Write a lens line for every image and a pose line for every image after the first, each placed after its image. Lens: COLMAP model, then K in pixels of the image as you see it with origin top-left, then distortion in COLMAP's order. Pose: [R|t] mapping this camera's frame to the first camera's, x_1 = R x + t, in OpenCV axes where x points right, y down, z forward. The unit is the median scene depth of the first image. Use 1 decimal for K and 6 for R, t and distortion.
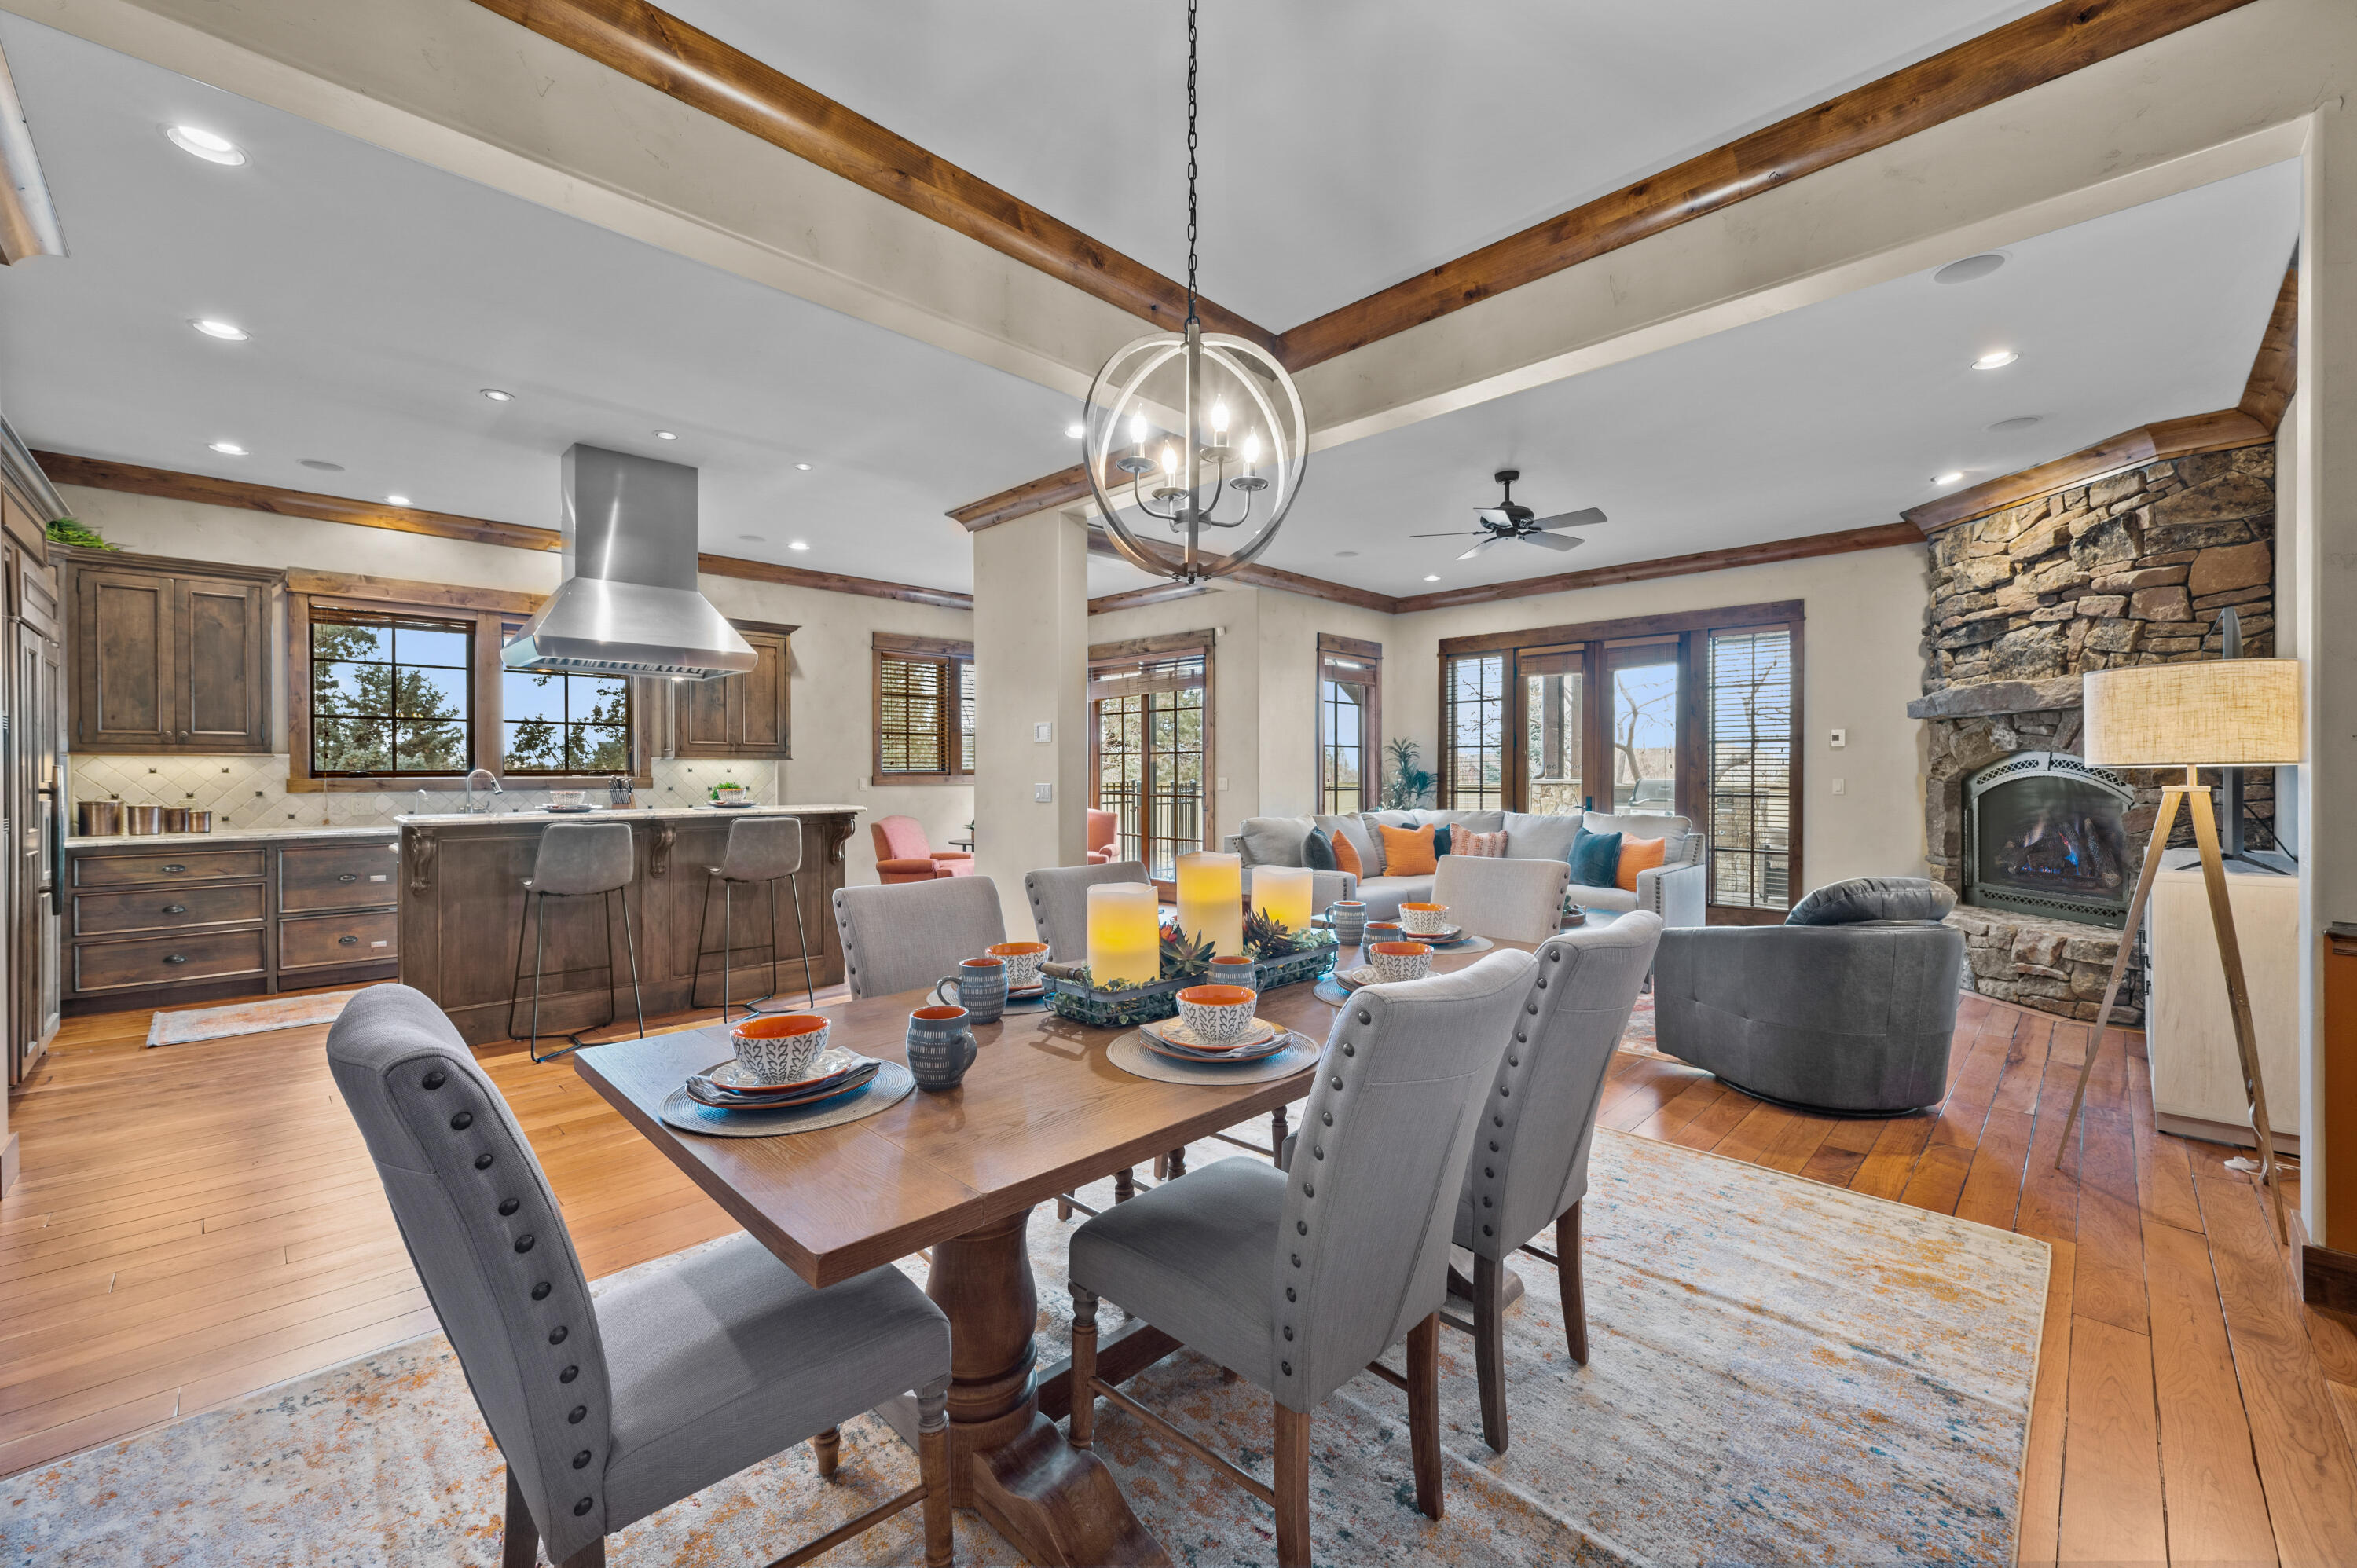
lens RADIAL K [[932.0, 0, 1176.5], [0, 932.0, 775.4], [0, 0, 1]] dist [0.002788, -0.002254]
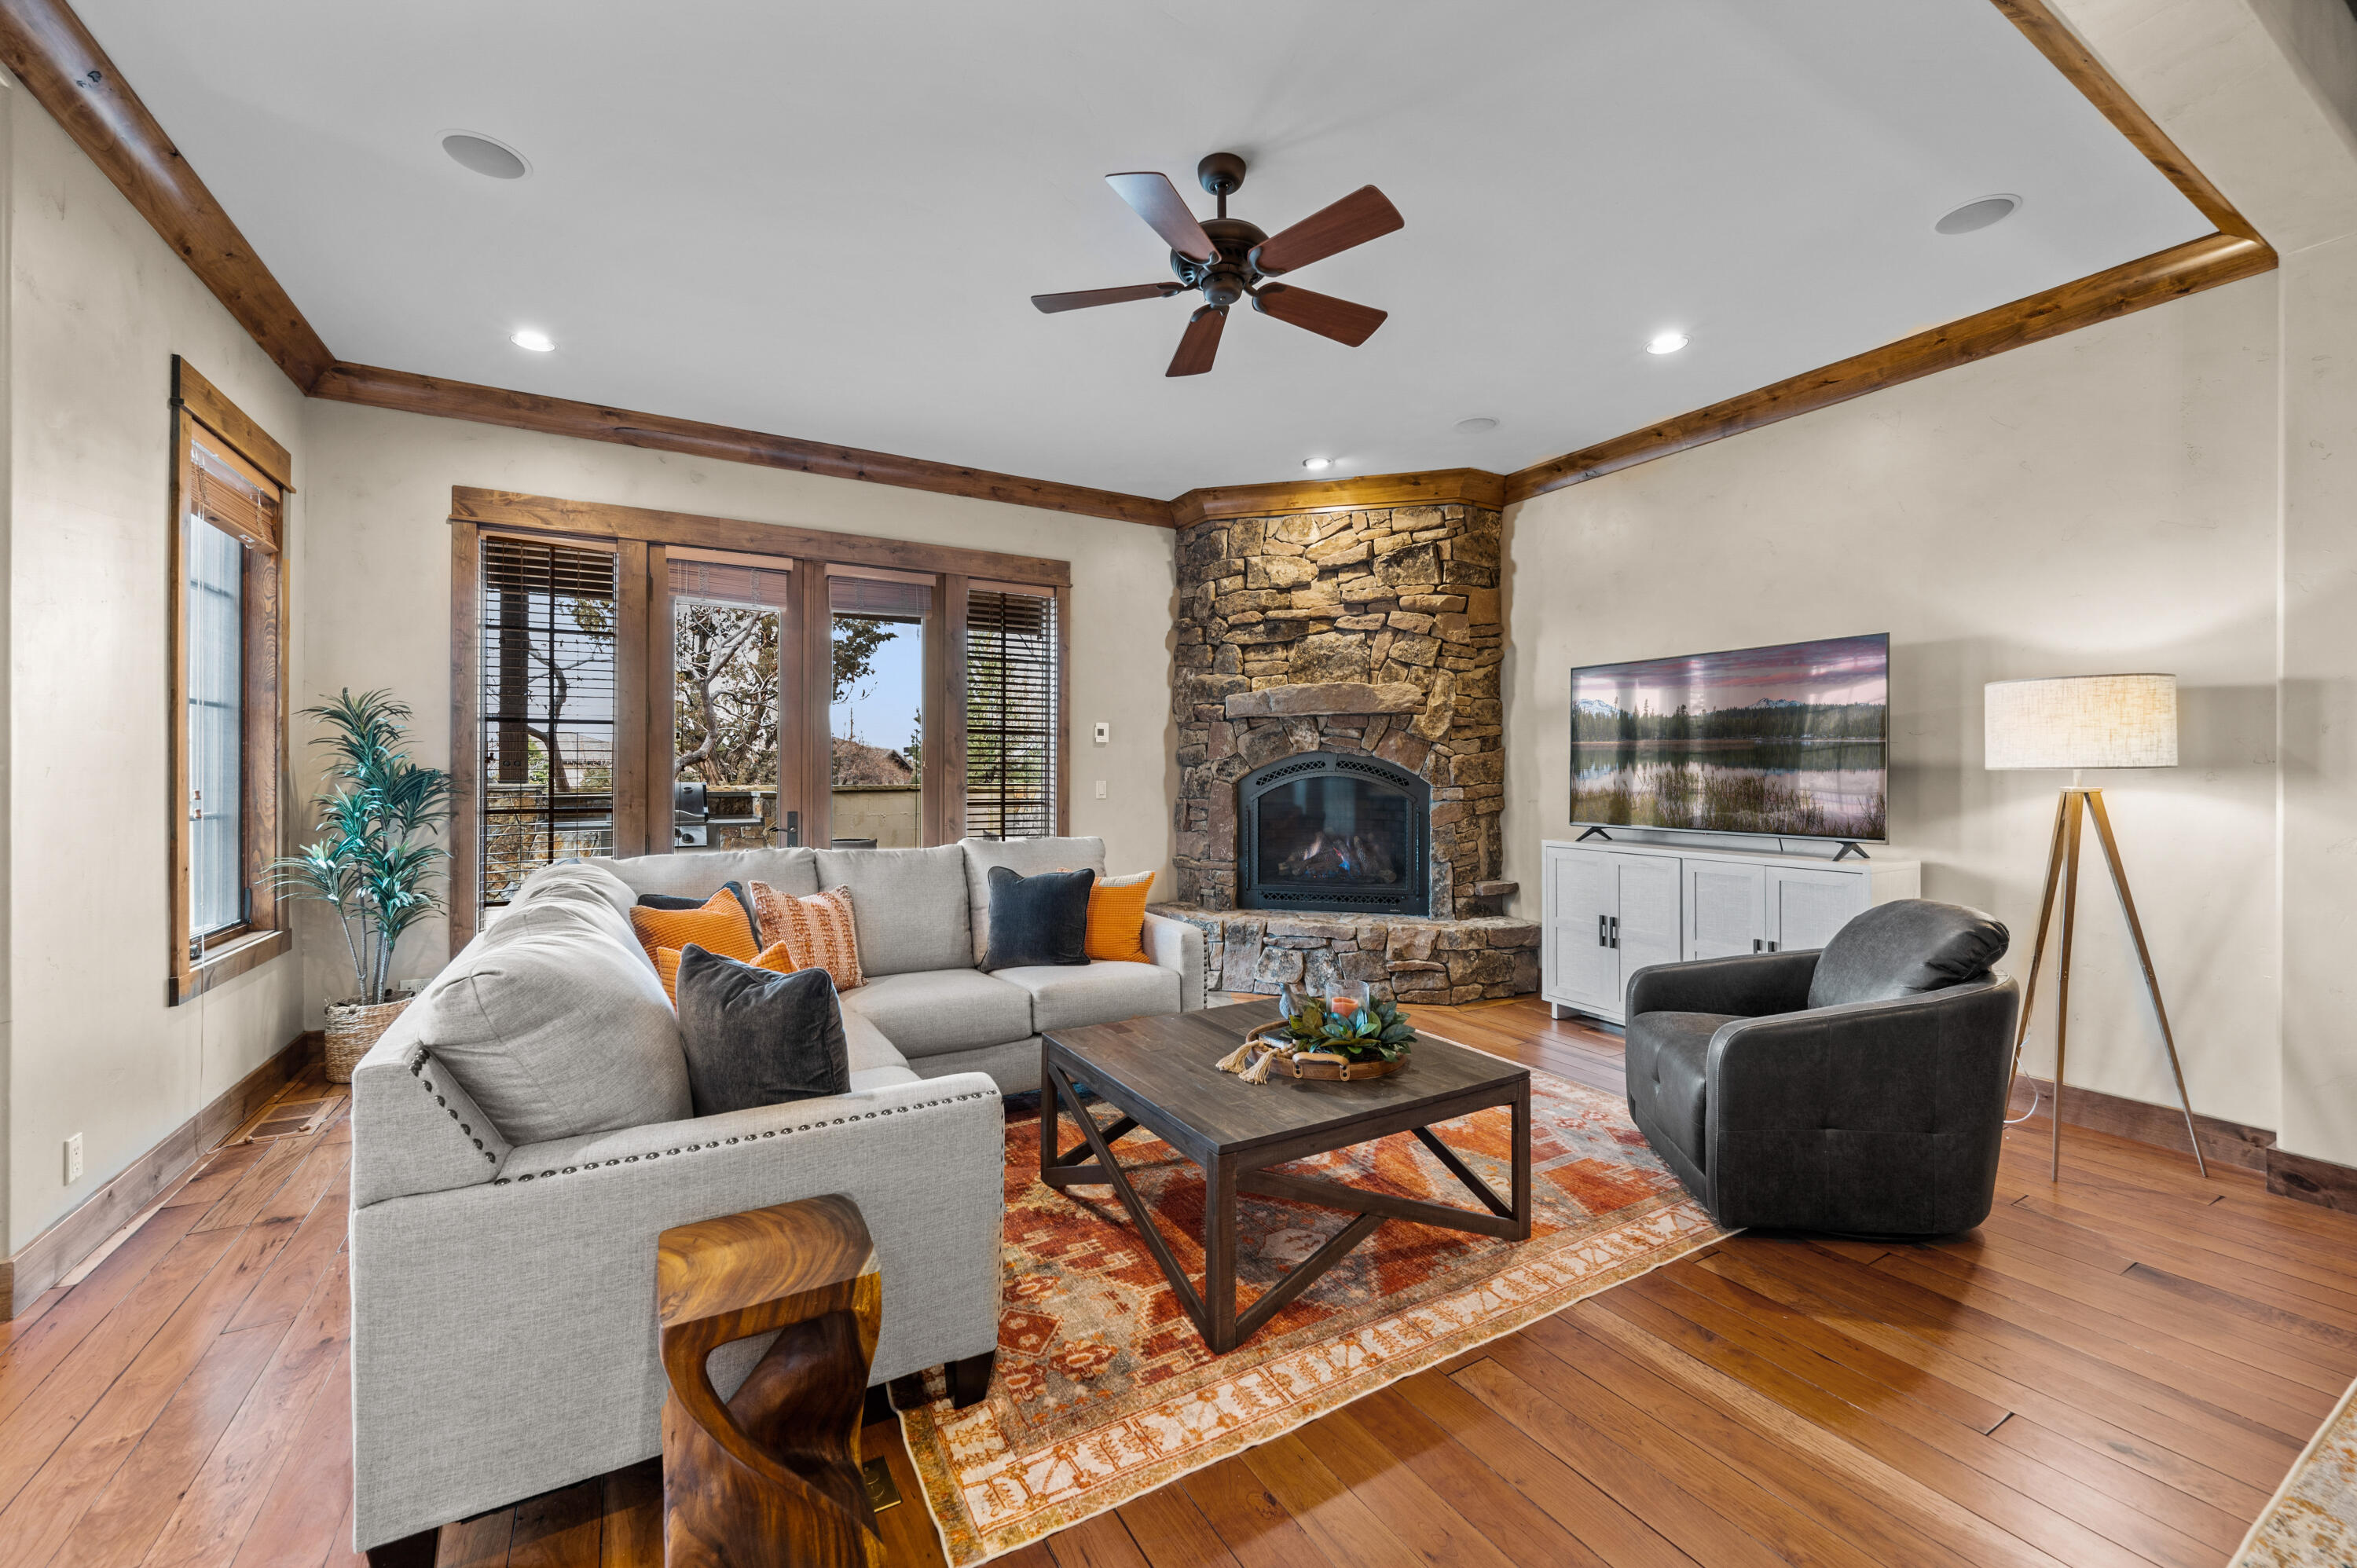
lens RADIAL K [[932.0, 0, 1181.9], [0, 932.0, 771.4], [0, 0, 1]] dist [0.002788, -0.002254]
pose [[0.252965, 0.003069, 0.967470, -0.125411], [0.002087, 0.999991, -0.003718, -0.001953], [-0.967473, 0.002960, 0.252957, 0.893949]]
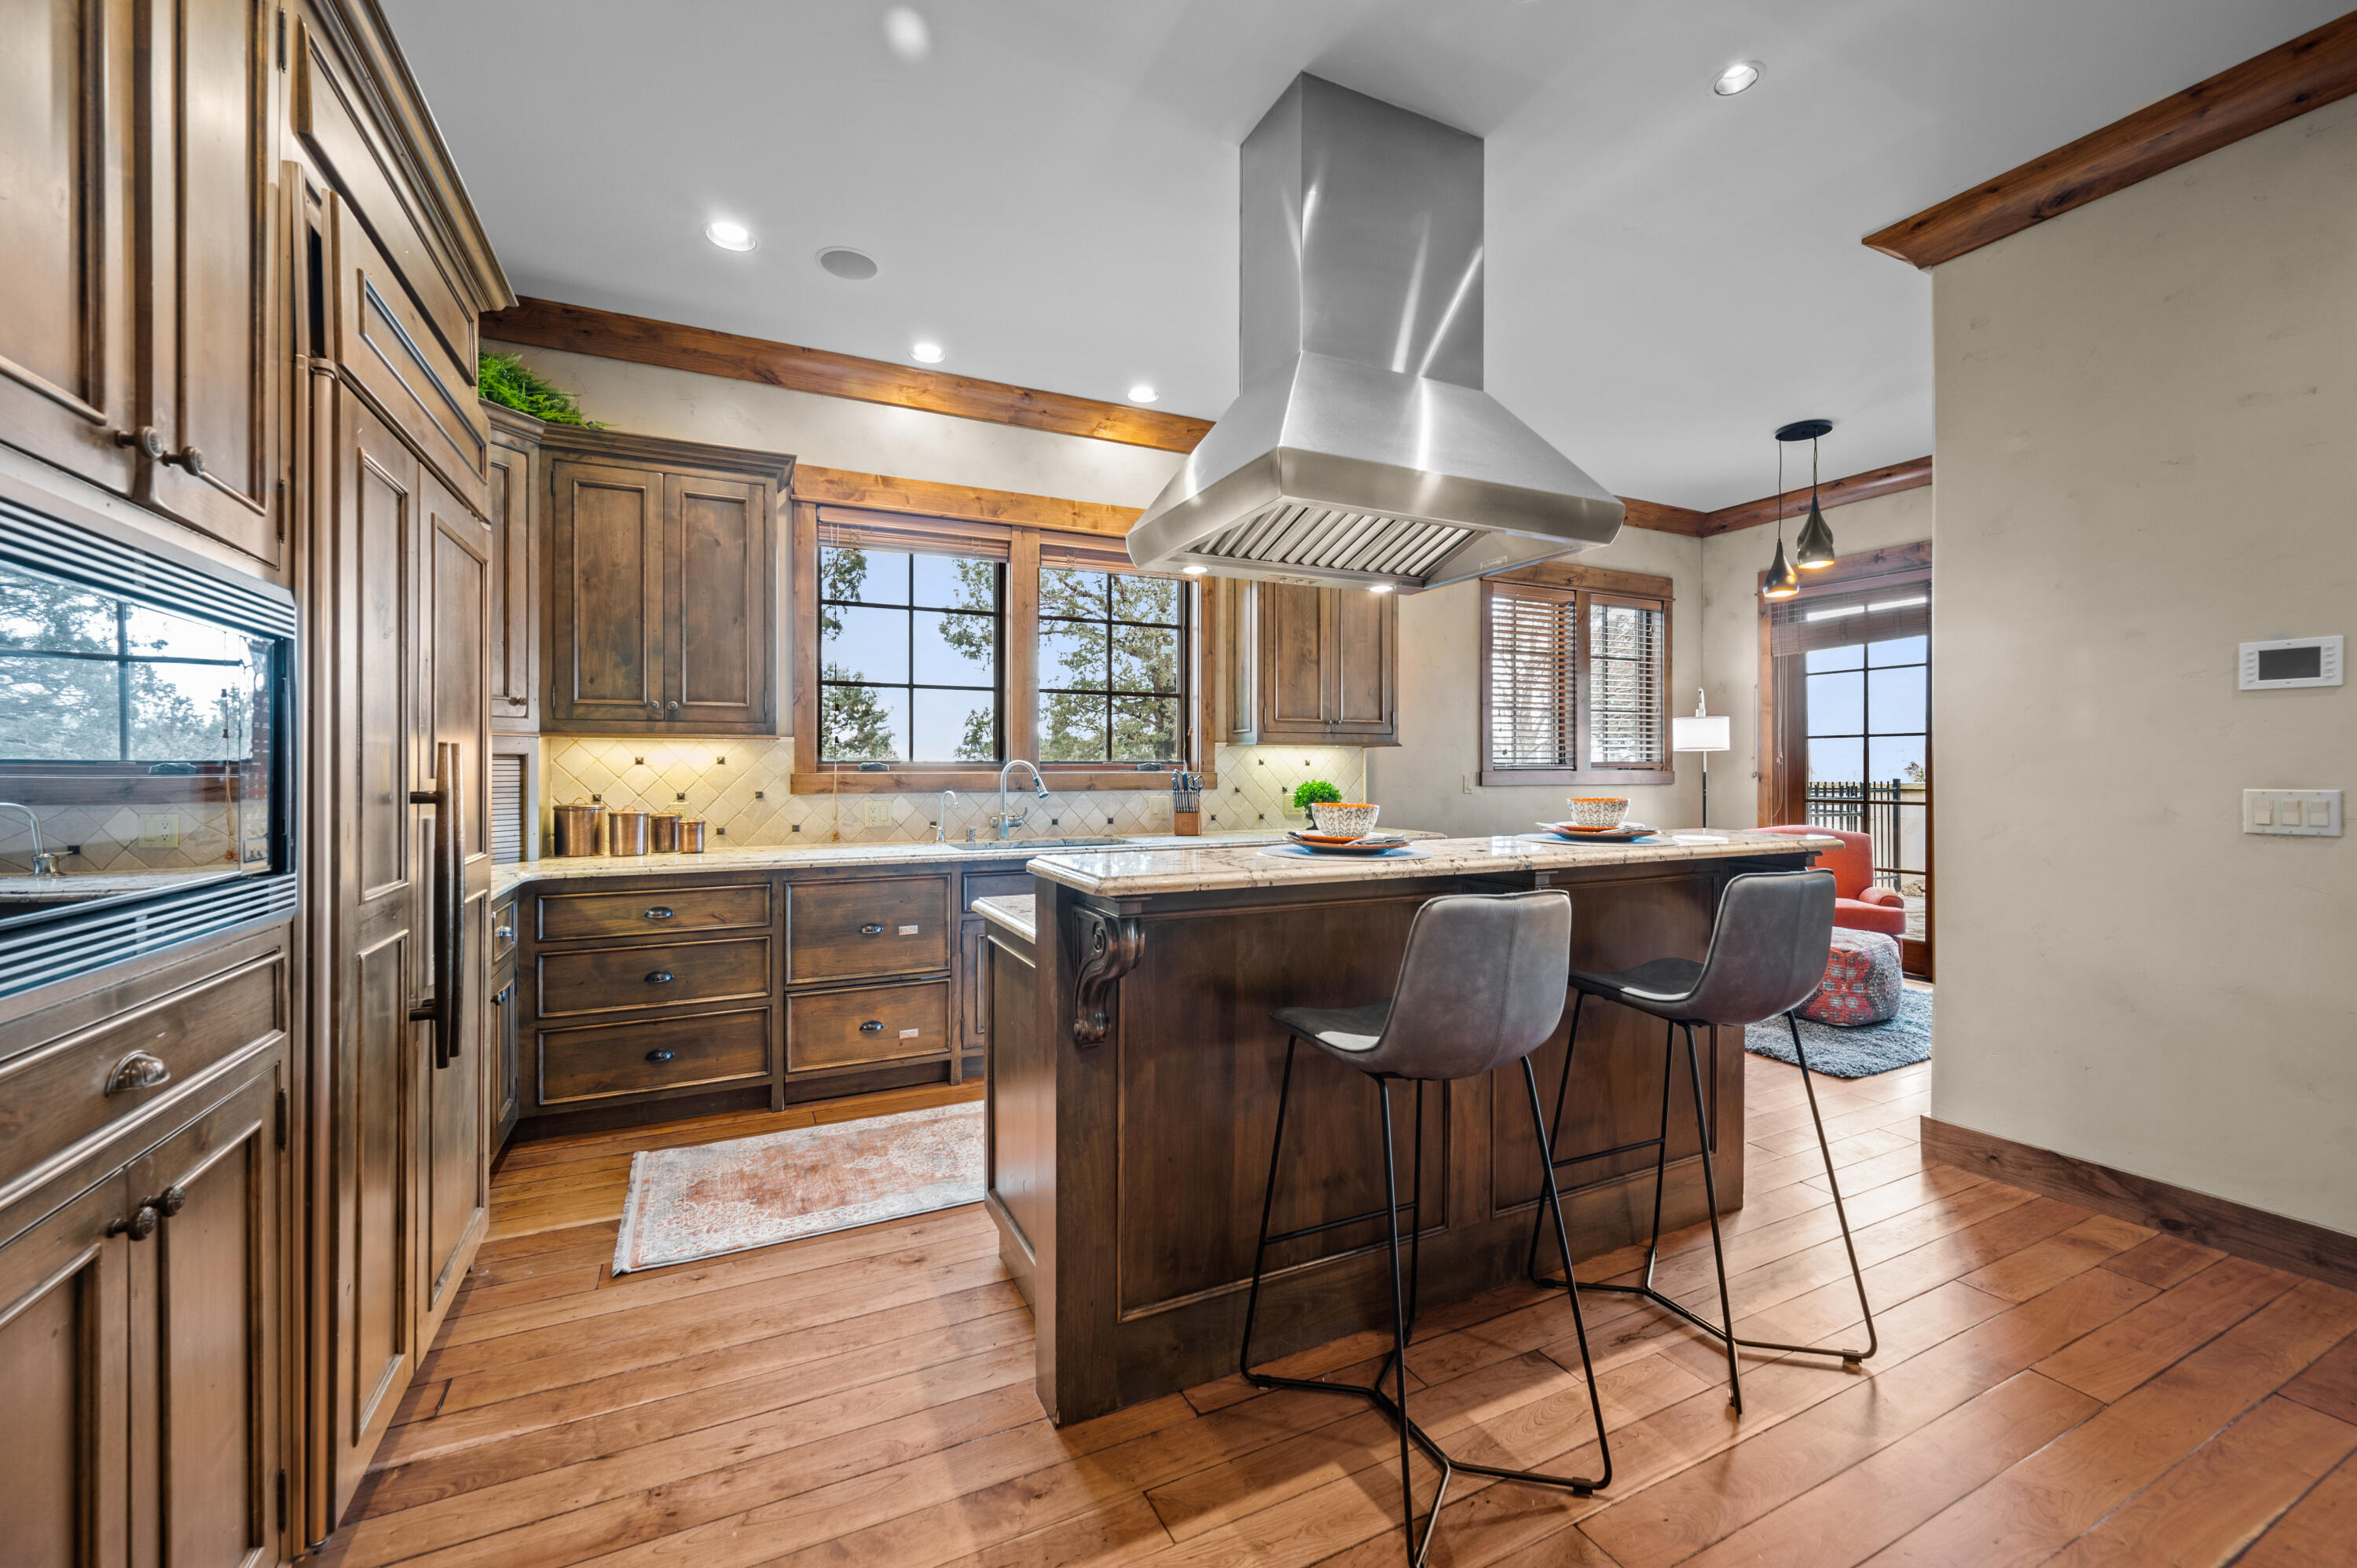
lens RADIAL K [[932.0, 0, 1163.1], [0, 932.0, 766.4], [0, 0, 1]] dist [0.002788, -0.002254]
pose [[0.941209, 0.000225, -0.337825, -0.499442], [-0.002681, 0.999973, -0.006803, 0.002601], [0.337815, 0.007309, 0.941184, 0.480581]]
